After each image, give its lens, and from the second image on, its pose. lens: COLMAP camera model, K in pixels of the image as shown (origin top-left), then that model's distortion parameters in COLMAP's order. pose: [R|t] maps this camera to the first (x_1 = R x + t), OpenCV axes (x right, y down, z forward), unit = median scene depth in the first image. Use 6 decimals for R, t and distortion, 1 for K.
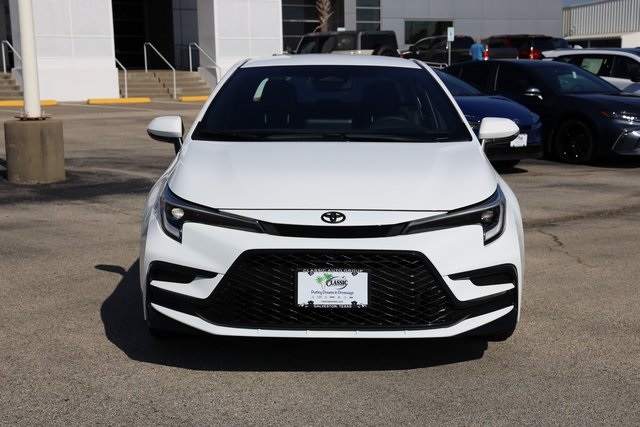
lens RADIAL K [[1067.4, 0, 320.0], [0, 1067.4, 213.5], [0, 0, 1]] dist [0.221360, 0.042196]
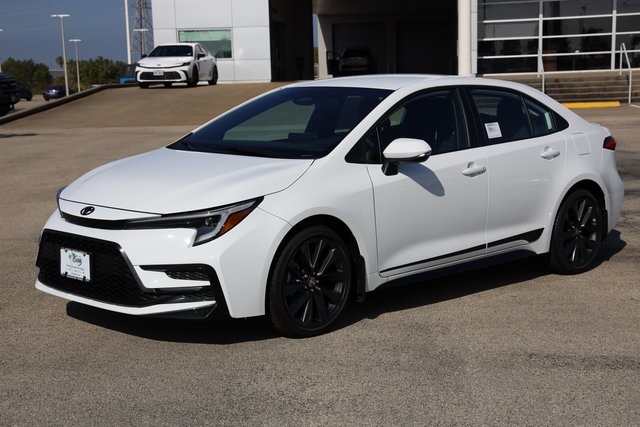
lens RADIAL K [[1067.4, 0, 320.0], [0, 1067.4, 213.5], [0, 0, 1]] dist [0.221360, 0.042196]
pose [[0.710445, 0.089720, -0.698010, 1.123637], [-0.084475, 0.995541, 0.041984, -0.071427], [0.698664, 0.029136, 0.714857, 0.257257]]
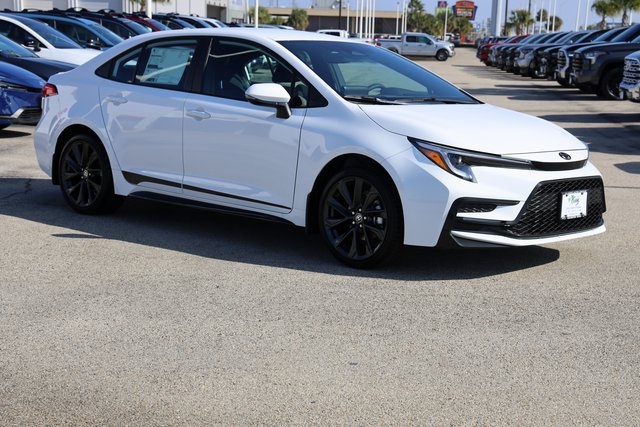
lens RADIAL K [[1095.4, 0, 320.0], [0, 1095.4, 213.5], [0, 0, 1]] dist [0.162943, 0.044061]
pose [[0.650262, -0.080209, 0.755464, -1.318365], [0.056296, 0.996764, 0.057372, -0.022747], [-0.757621, 0.005223, 0.652674, 0.280481]]
